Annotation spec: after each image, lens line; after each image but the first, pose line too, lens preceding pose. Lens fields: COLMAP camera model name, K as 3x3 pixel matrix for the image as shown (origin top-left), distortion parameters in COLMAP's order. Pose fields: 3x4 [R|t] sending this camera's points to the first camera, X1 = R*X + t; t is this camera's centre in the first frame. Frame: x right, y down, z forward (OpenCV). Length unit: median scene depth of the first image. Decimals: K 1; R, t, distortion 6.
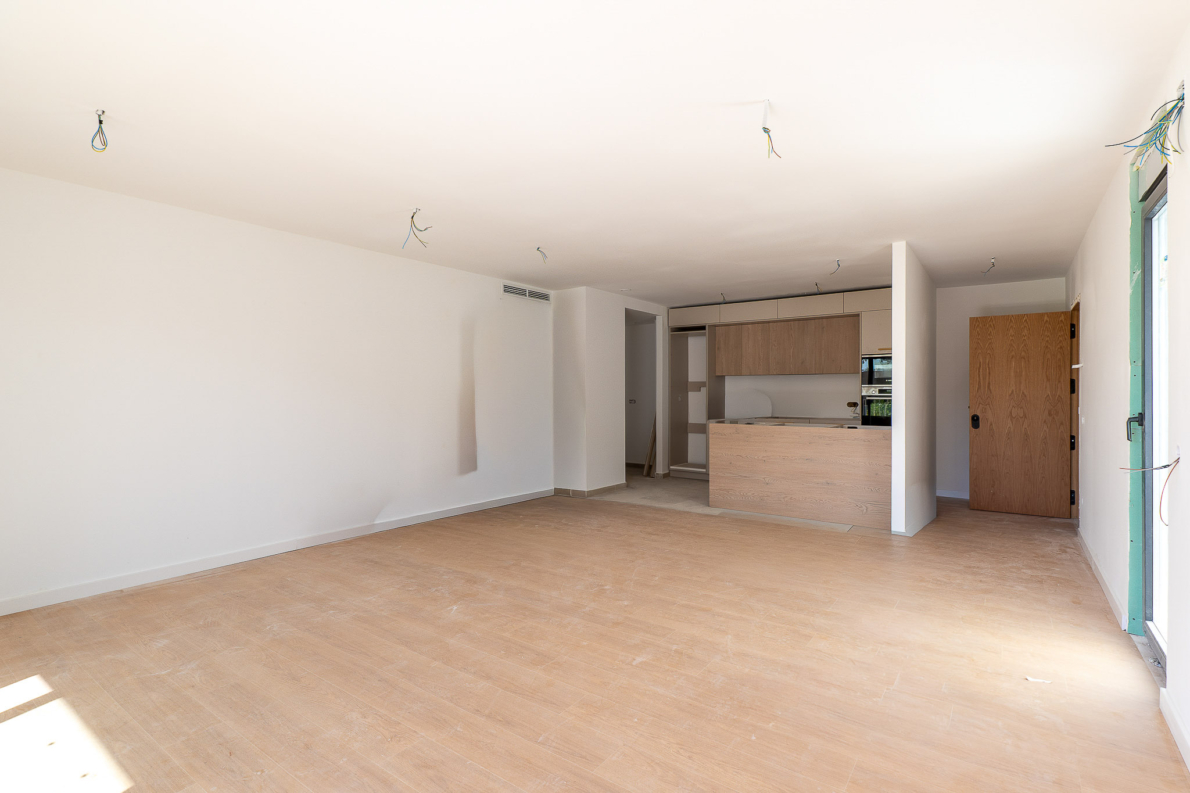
lens RADIAL K [[583.7, 0, 596.2], [0, 583.7, 388.5], [0, 0, 1]] dist [0.001058, -0.000289]
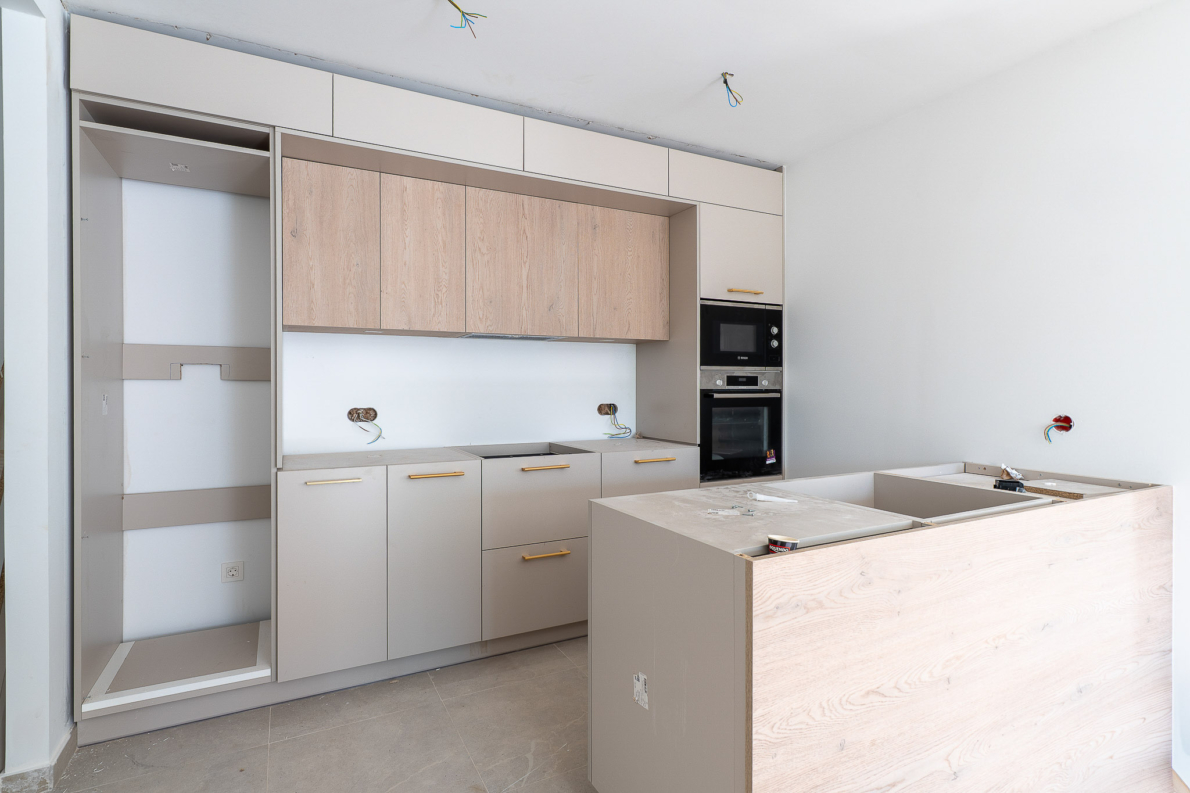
lens RADIAL K [[583.7, 0, 596.2], [0, 583.7, 388.5], [0, 0, 1]] dist [0.001058, -0.000289]
pose [[0.470674, -0.001761, 0.882305, 0.021342], [-0.003427, 0.999987, 0.003823, 0.008700], [-0.882301, -0.004823, 0.470662, 0.763569]]
